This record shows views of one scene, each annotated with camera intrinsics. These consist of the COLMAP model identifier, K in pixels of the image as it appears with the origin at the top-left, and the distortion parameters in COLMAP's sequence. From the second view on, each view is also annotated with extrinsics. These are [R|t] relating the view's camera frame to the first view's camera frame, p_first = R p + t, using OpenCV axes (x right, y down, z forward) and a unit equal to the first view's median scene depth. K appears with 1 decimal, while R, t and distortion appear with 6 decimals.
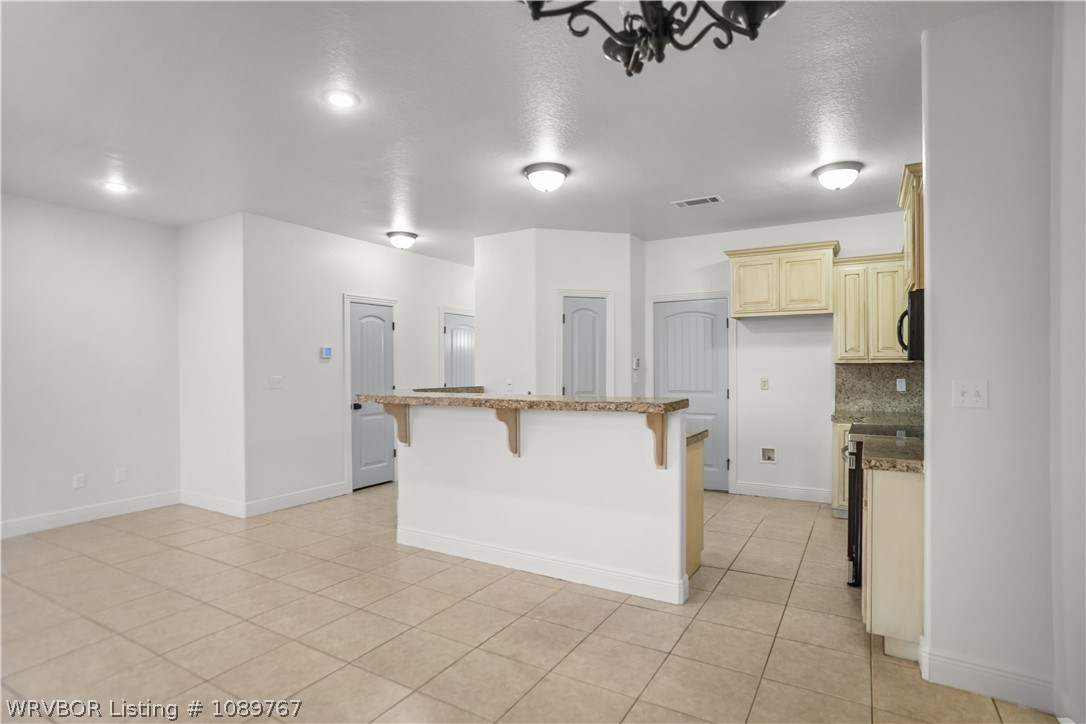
lens RADIAL K [[555.7, 0, 548.1], [0, 555.7, 368.6], [0, 0, 1]] dist [-0.005268, 0.000616]
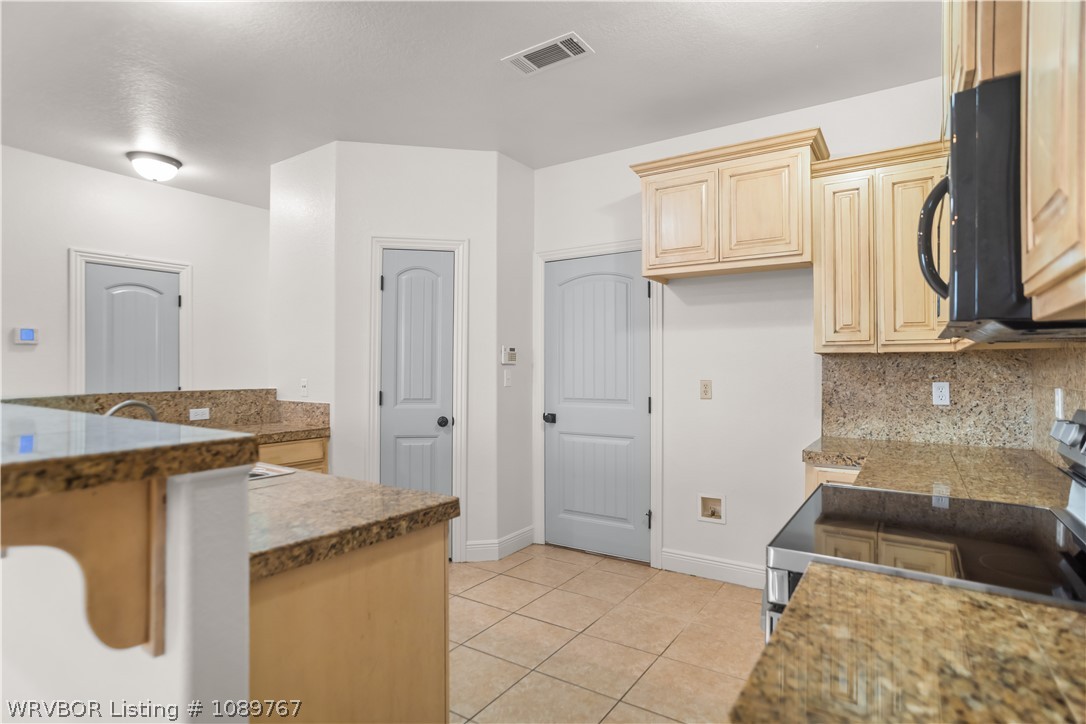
lens RADIAL K [[552.0, 0, 543.4], [0, 552.0, 358.8], [0, 0, 1]] dist [-0.020612, 0.000843]
pose [[0.997545, 0.003905, -0.069913, 0.274314], [-0.005083, 0.999848, -0.016685, 0.006109], [0.069837, 0.017000, 0.997414, 0.421540]]
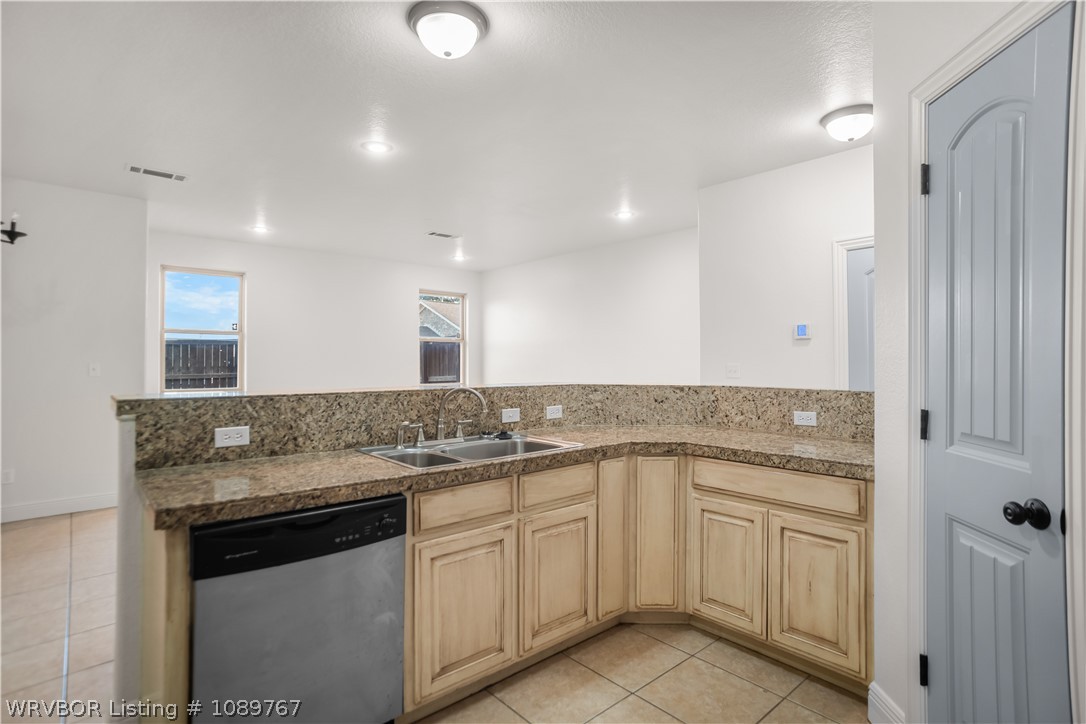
lens RADIAL K [[552.0, 0, 543.4], [0, 552.0, 358.8], [0, 0, 1]] dist [-0.020612, 0.000843]
pose [[-0.341654, 0.000697, -0.939826, 0.397862], [0.002489, 0.999997, -0.000163, 0.005620], [0.939823, -0.002395, -0.341655, 0.979546]]
